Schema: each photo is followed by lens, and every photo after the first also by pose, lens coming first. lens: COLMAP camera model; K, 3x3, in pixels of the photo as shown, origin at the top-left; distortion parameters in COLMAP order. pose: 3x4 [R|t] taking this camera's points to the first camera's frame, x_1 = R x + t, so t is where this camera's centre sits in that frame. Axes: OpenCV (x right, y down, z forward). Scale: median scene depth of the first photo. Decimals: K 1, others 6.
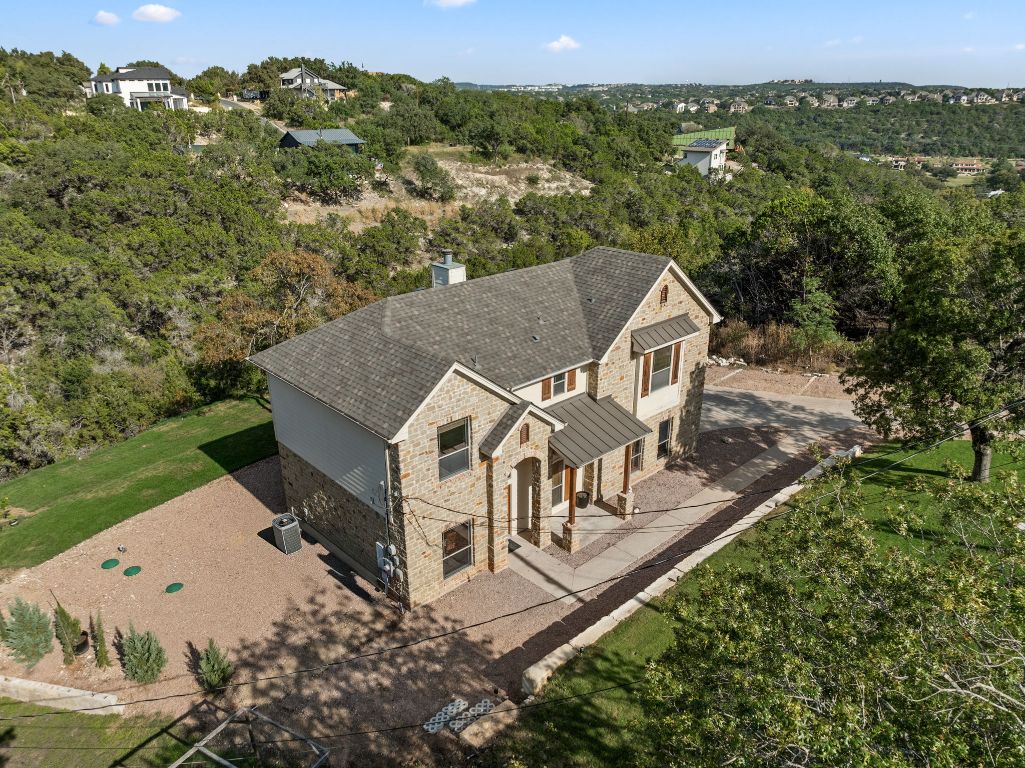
lens RADIAL K [[728.2, 0, 512.4], [0, 728.2, 384.9], [0, 0, 1]] dist [-0.000428, -0.000954]
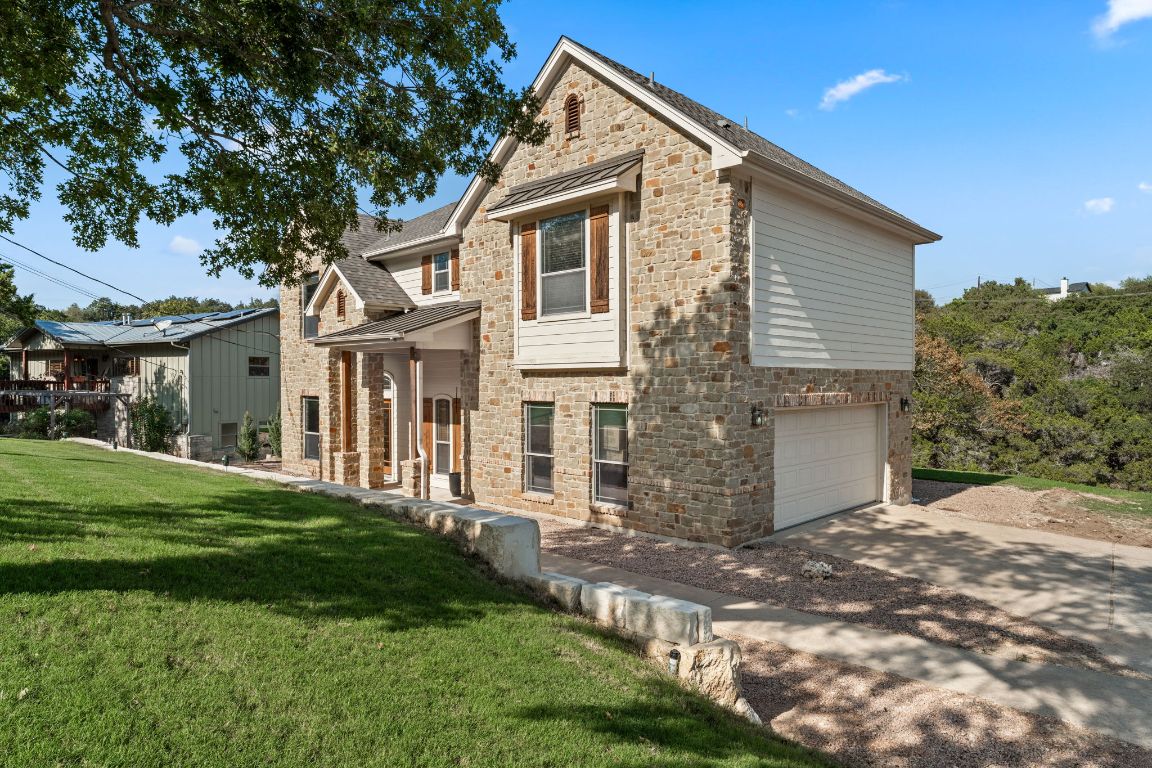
lens RADIAL K [[730.2, 0, 576.9], [0, 730.2, 382.3], [0, 0, 1]] dist [-0.001759, -0.000126]
pose [[0.049635, 0.005948, -0.998750, 0.693194], [-0.360488, 0.932682, -0.012361, 0.050768], [0.931442, 0.360651, 0.048438, 1.021405]]
